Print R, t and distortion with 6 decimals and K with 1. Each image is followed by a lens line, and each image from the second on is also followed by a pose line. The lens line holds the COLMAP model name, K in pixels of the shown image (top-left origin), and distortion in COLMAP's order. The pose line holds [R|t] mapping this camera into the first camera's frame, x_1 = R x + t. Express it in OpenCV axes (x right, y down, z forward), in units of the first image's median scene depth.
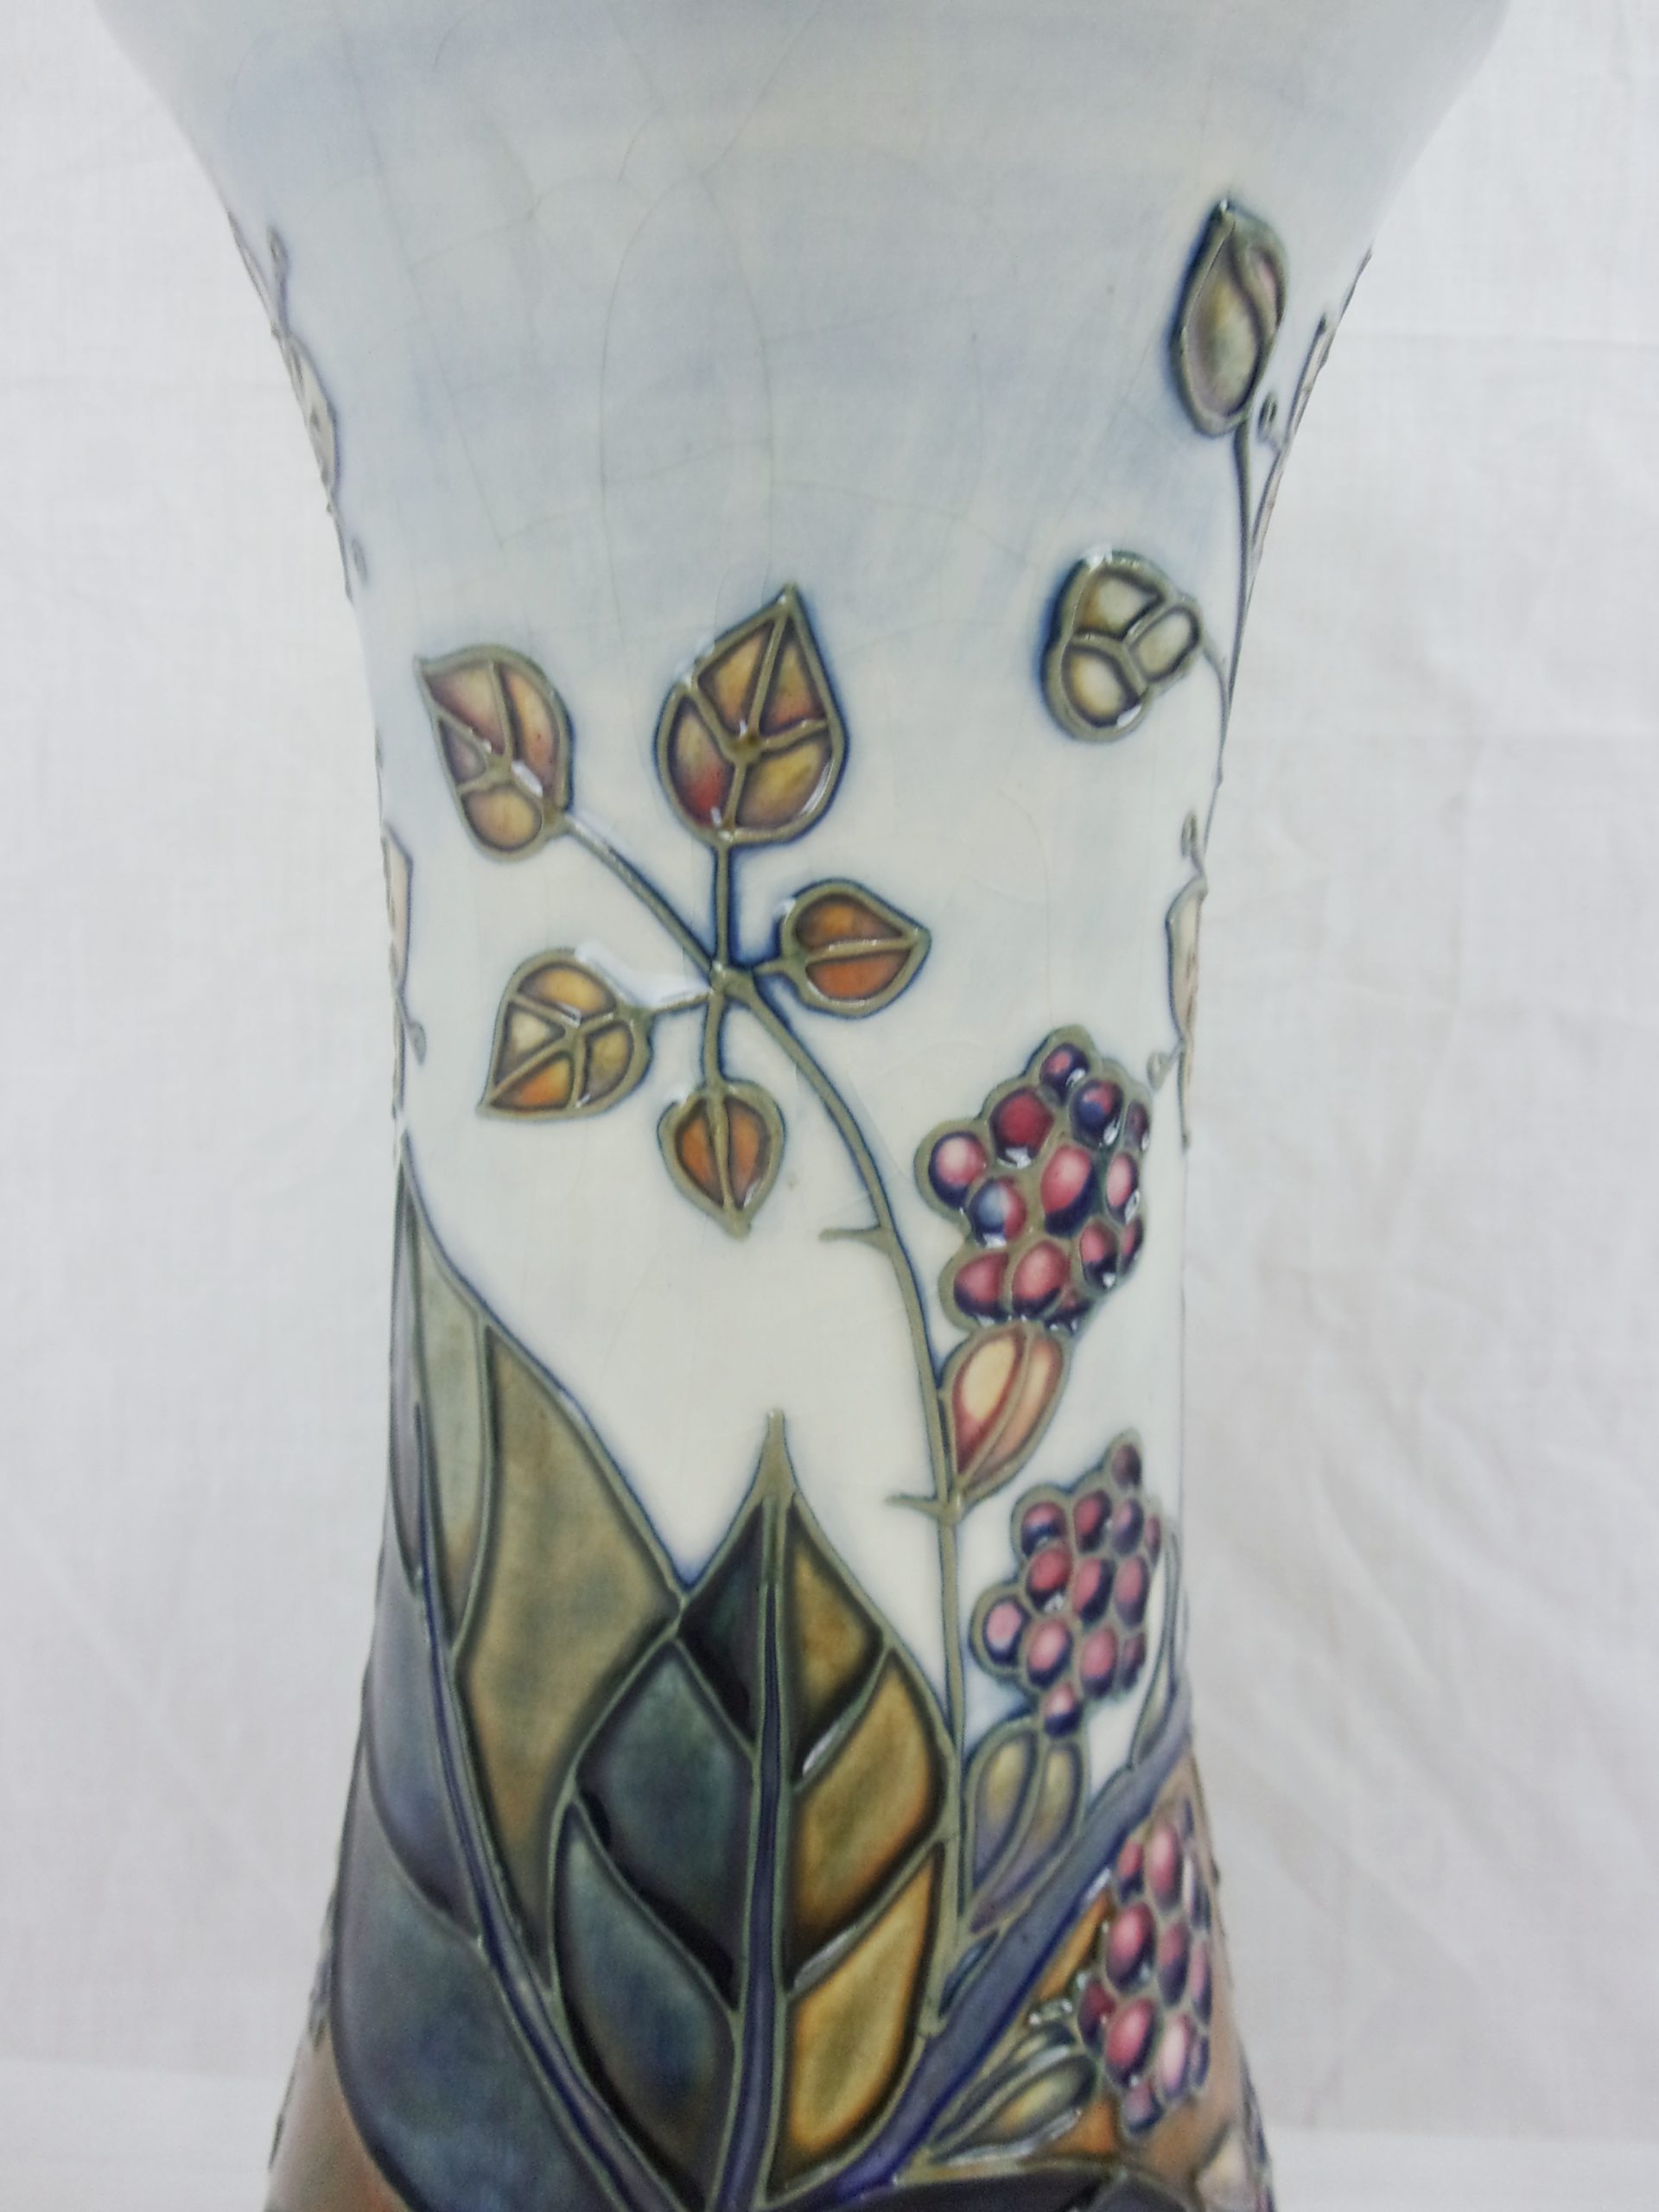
lens RADIAL K [[1770.6, 0, 809.8], [0, 1770.6, 1100.9], [0, 0, 1]] dist [0.009799, -0.045540]
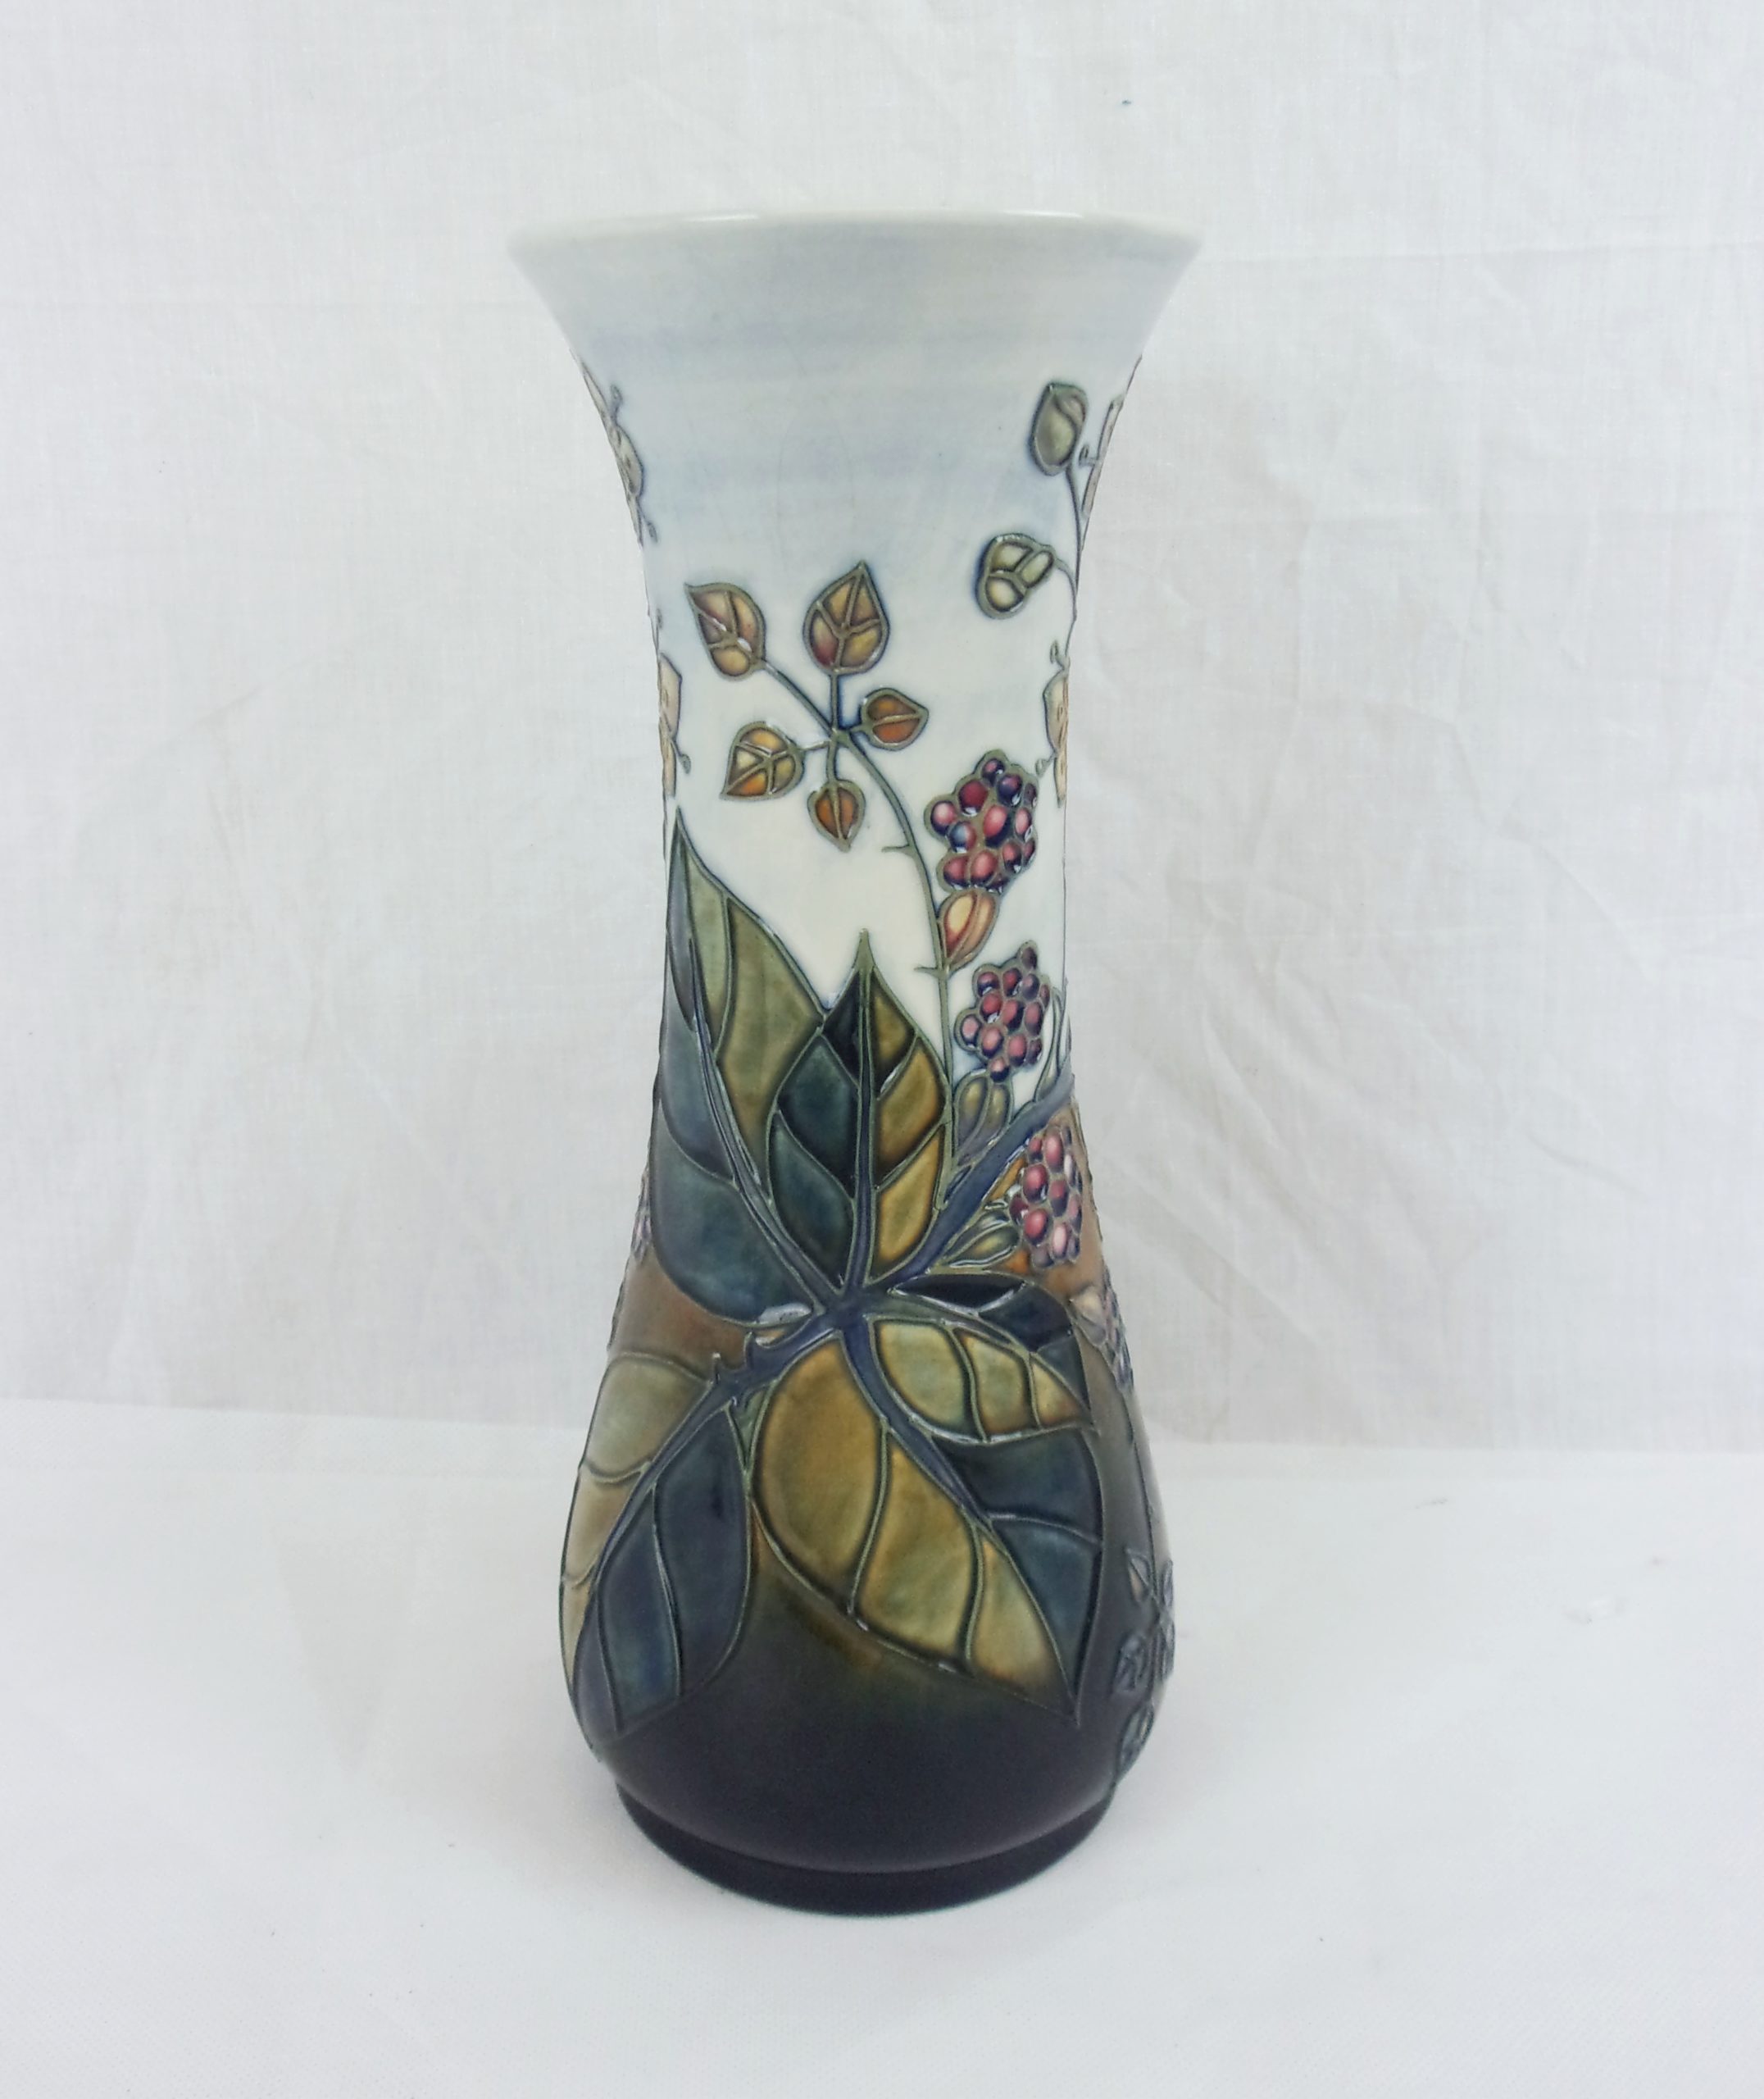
lens RADIAL K [[1991.9, 0, 848.9], [0, 1991.9, 1043.6], [0, 0, 1]] dist [-0.003437, 0.000000]
pose [[0.999601, -0.028180, -0.001748, -0.035786], [0.028141, 0.989376, 0.142632, -0.037776], [-0.002290, -0.142624, 0.989774, -1.403757]]
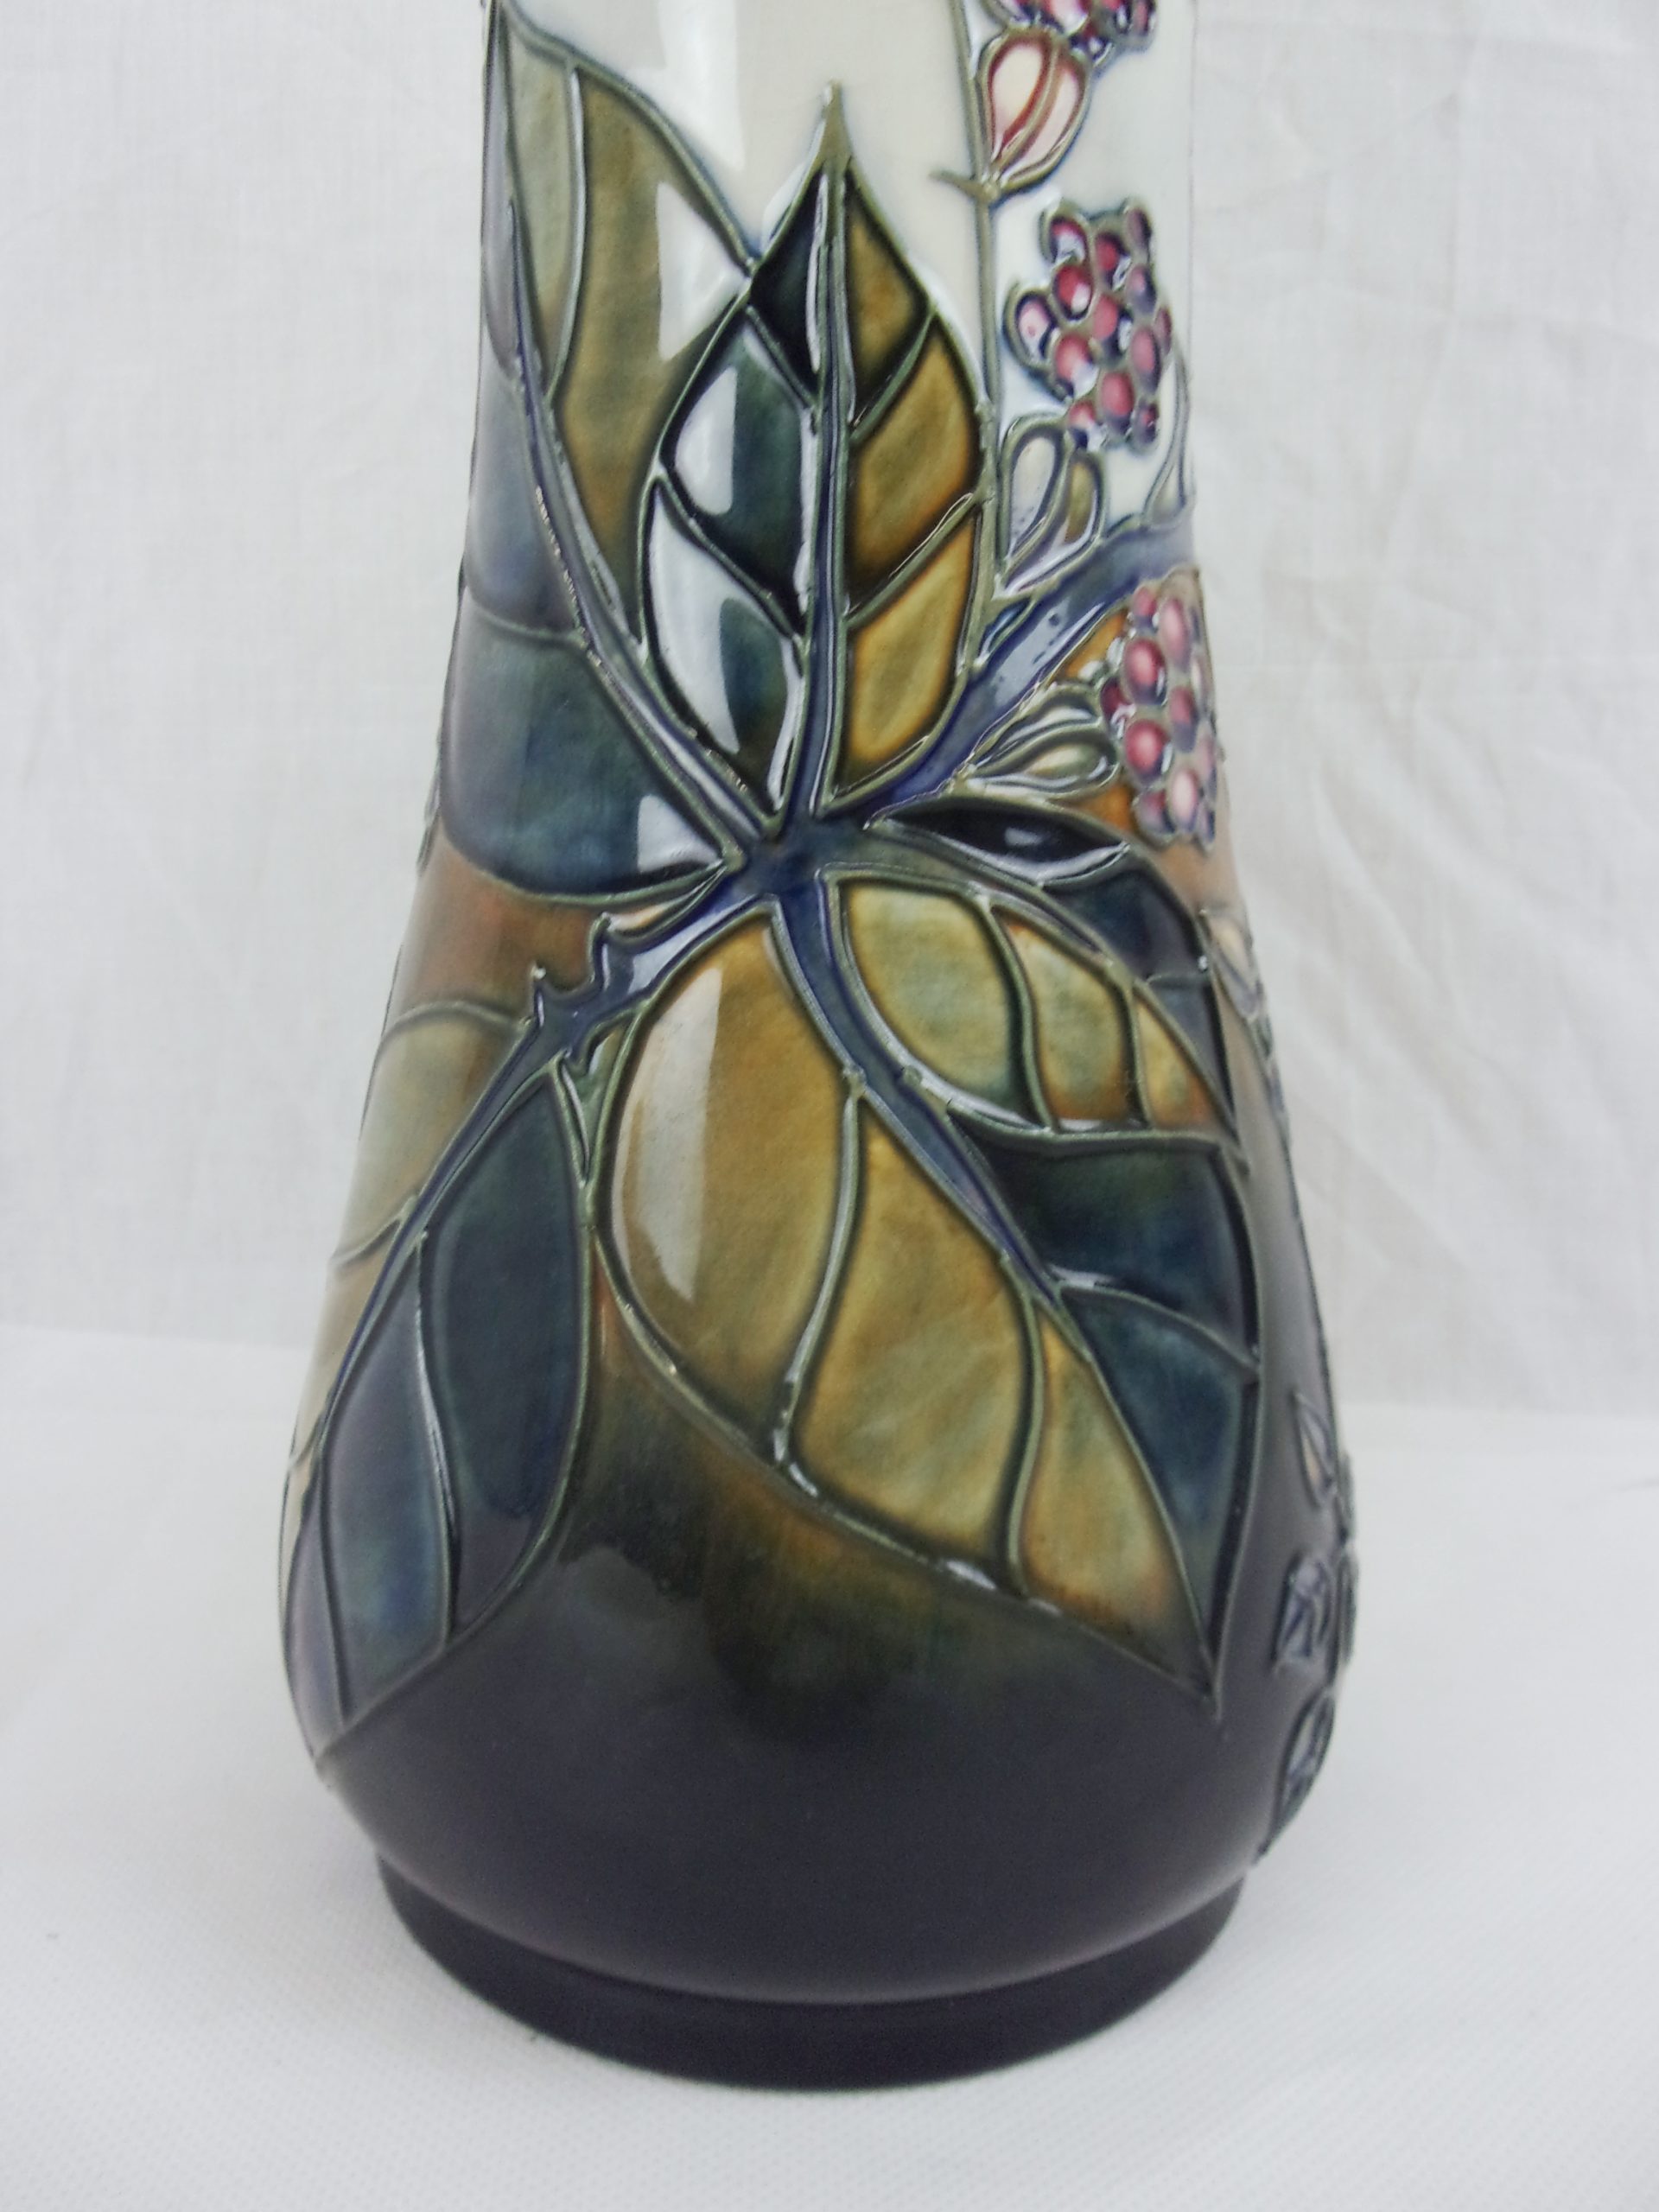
lens RADIAL K [[1770.6, 0, 814.0], [0, 1770.6, 1124.1], [0, 0, 1]] dist [0.009799, -0.045540]
pose [[0.999950, -0.008897, -0.004640, -0.030511], [0.009130, 0.998561, 0.052853, 0.738178], [0.004163, -0.052893, 0.998592, -0.164122]]
